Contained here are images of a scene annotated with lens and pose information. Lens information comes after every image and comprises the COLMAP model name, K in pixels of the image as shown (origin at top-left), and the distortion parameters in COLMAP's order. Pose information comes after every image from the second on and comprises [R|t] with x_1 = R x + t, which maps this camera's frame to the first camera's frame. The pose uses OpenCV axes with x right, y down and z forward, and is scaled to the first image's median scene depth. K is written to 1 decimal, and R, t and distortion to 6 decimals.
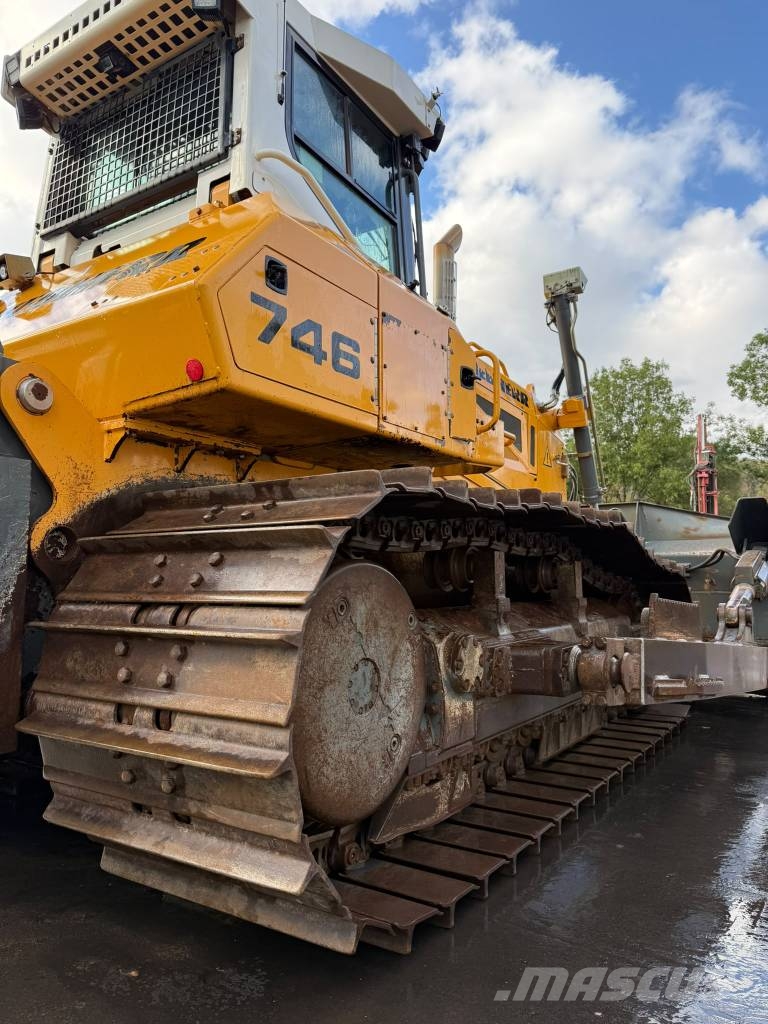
lens RADIAL K [[707.6, 0, 384.0], [0, 707.6, 512.0], [0, 0, 1]] dist [0.057350, -0.056746]
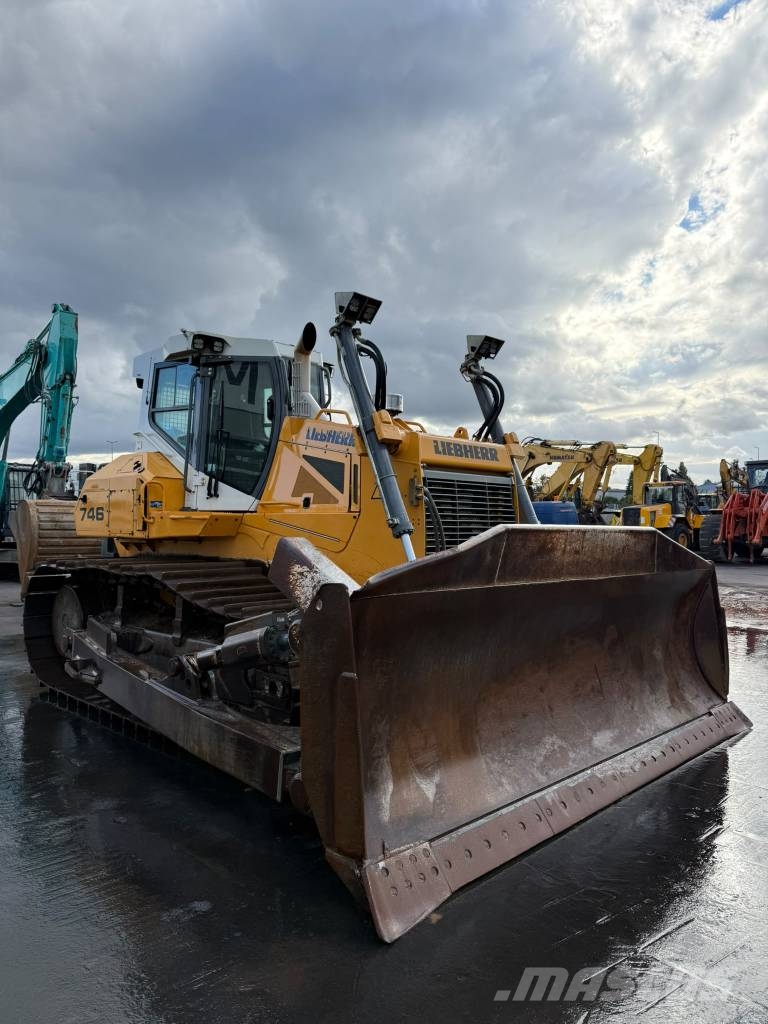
lens RADIAL K [[719.0, 0, 378.3], [0, 719.0, 516.2], [0, 0, 1]] dist [0.091674, -0.136151]
pose [[-0.195504, -0.008594, -0.980665, 2.618624], [0.084452, 0.996100, -0.025565, -0.037539], [0.977060, -0.087817, -0.194016, 2.667315]]
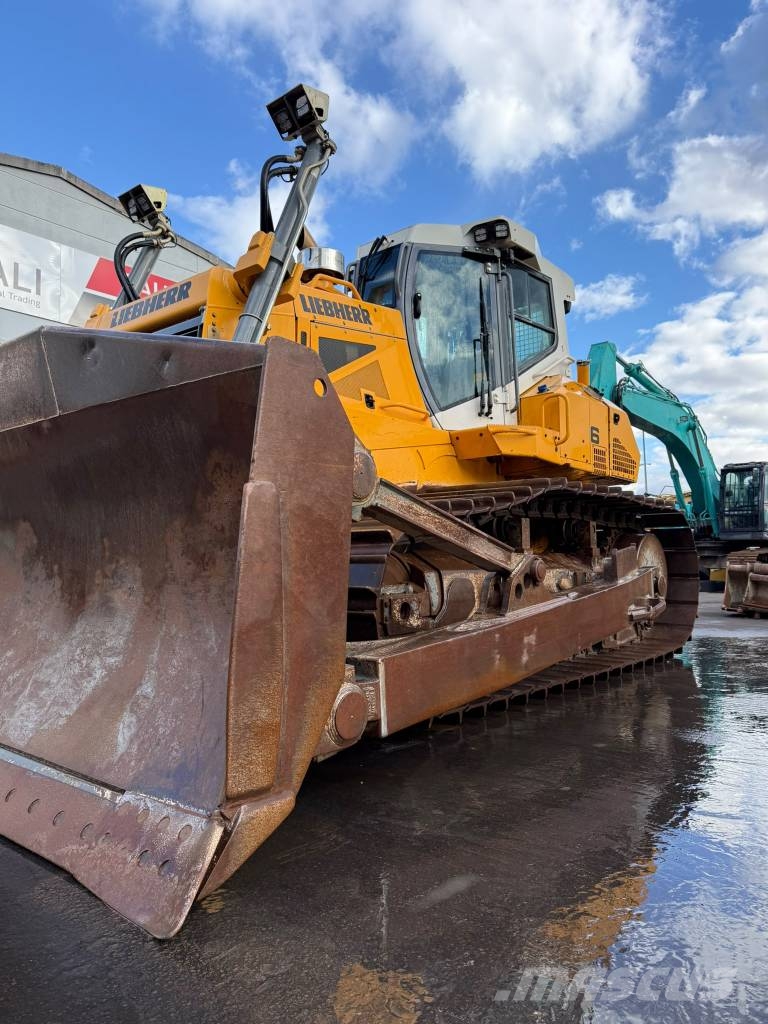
lens RADIAL K [[704.3, 0, 384.6], [0, 704.3, 519.2], [0, 0, 1]] dist [0.099312, -0.128198]
pose [[-0.993823, 0.013204, 0.110187, -0.305906], [-0.003782, 0.988291, -0.152537, 0.454589], [-0.110911, -0.152011, -0.982136, 3.987991]]
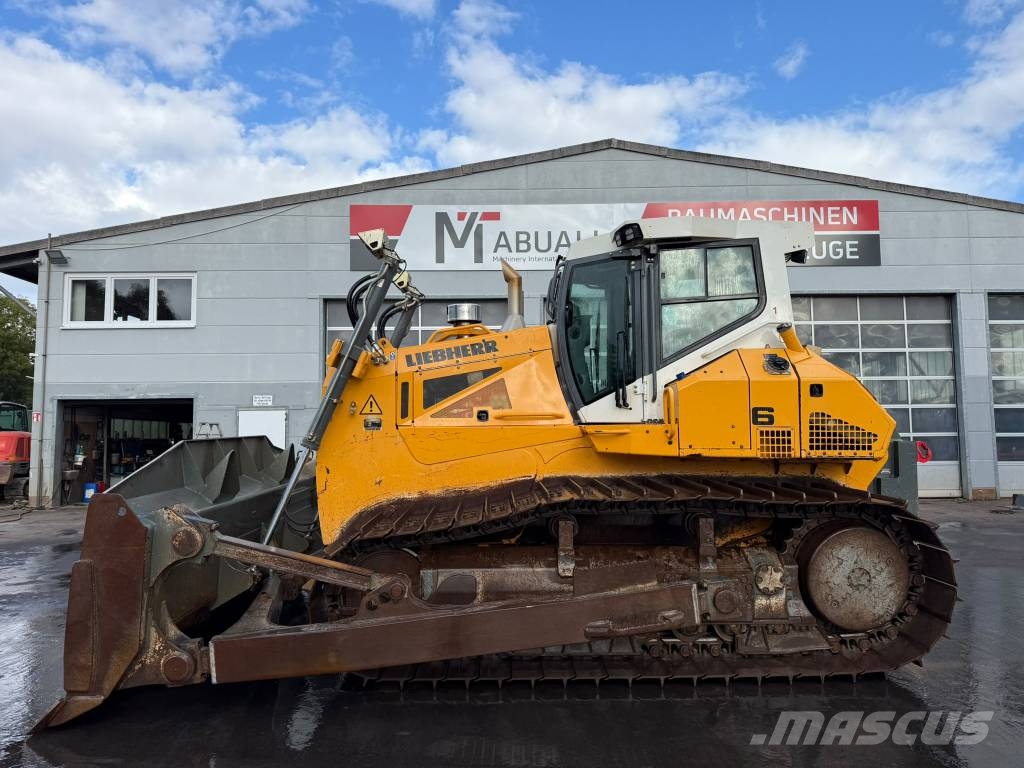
lens RADIAL K [[704.3, 0, 514.8], [0, 704.3, 385.8], [0, 0, 1]] dist [0.099312, -0.128198]
pose [[-0.578915, 0.049674, 0.813874, -2.079108], [-0.071395, 0.991221, -0.111282, 0.017681], [-0.812256, -0.122529, -0.570286, 3.490819]]
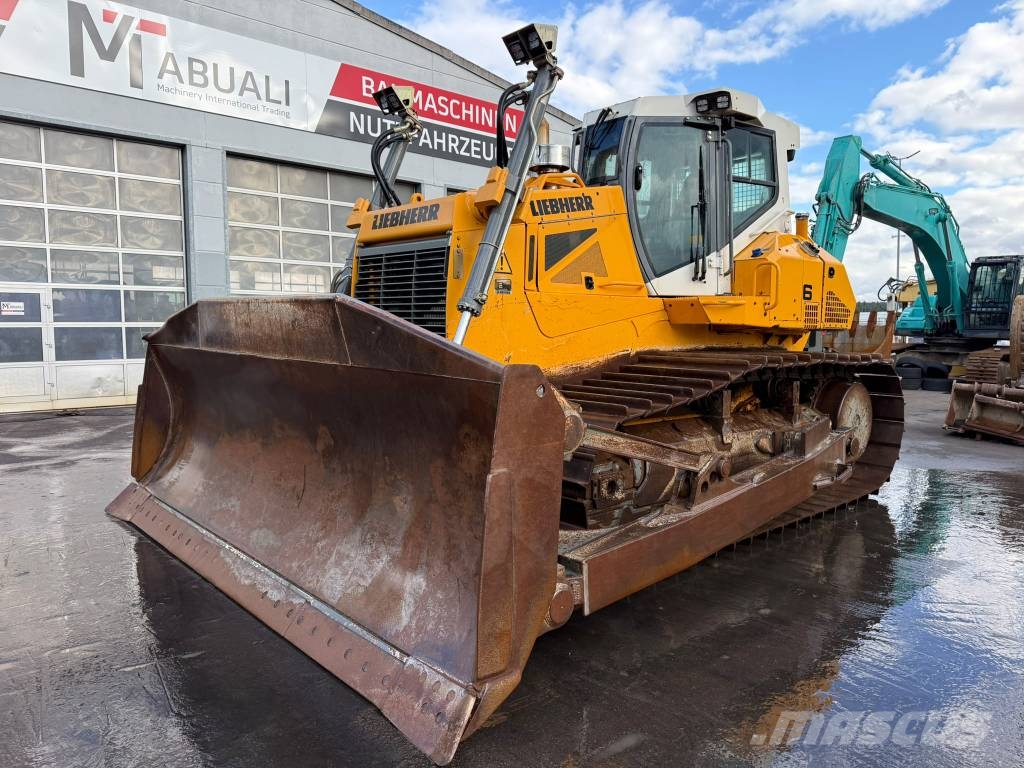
lens RADIAL K [[704.3, 0, 514.8], [0, 704.3, 385.8], [0, 0, 1]] dist [0.099312, -0.128198]
pose [[-0.968646, -0.028340, 0.246825, -0.378573], [-0.030952, 0.999498, -0.006705, 0.189823], [-0.246511, -0.014135, -0.969037, 4.305208]]
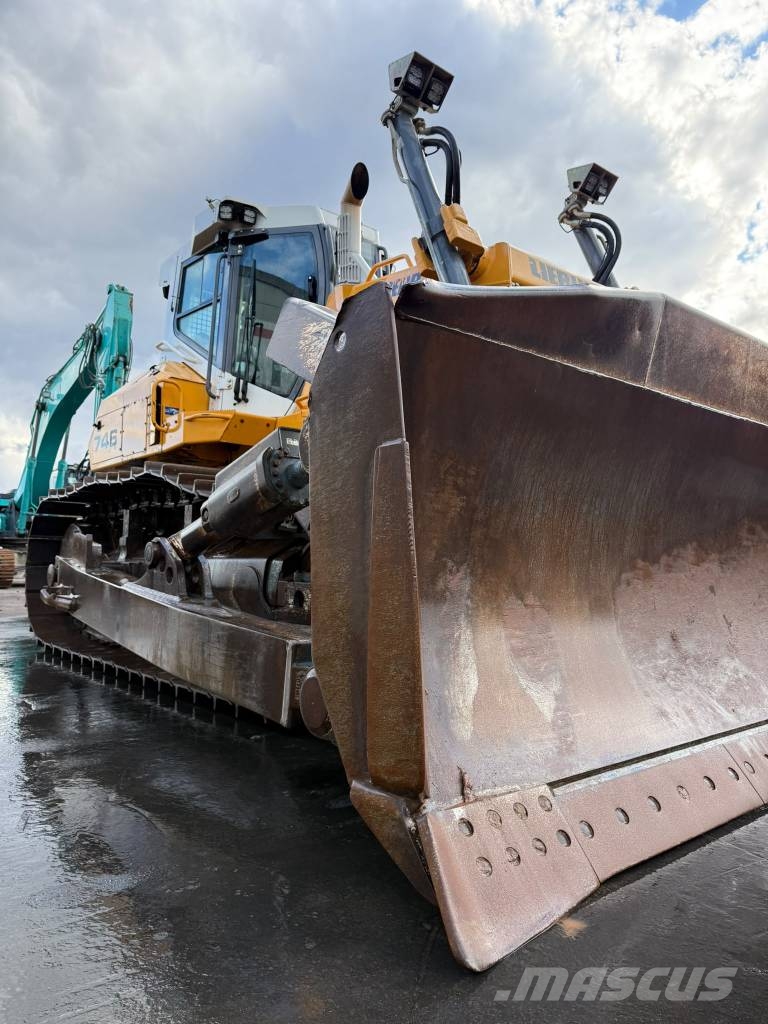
lens RADIAL K [[719.0, 0, 378.3], [0, 719.0, 516.2], [0, 0, 1]] dist [0.091674, -0.136151]
pose [[-0.292616, -0.060238, -0.954331, 2.004683], [0.081816, 0.992777, -0.087752, 0.331066], [0.952724, -0.103757, -0.285573, 2.513335]]
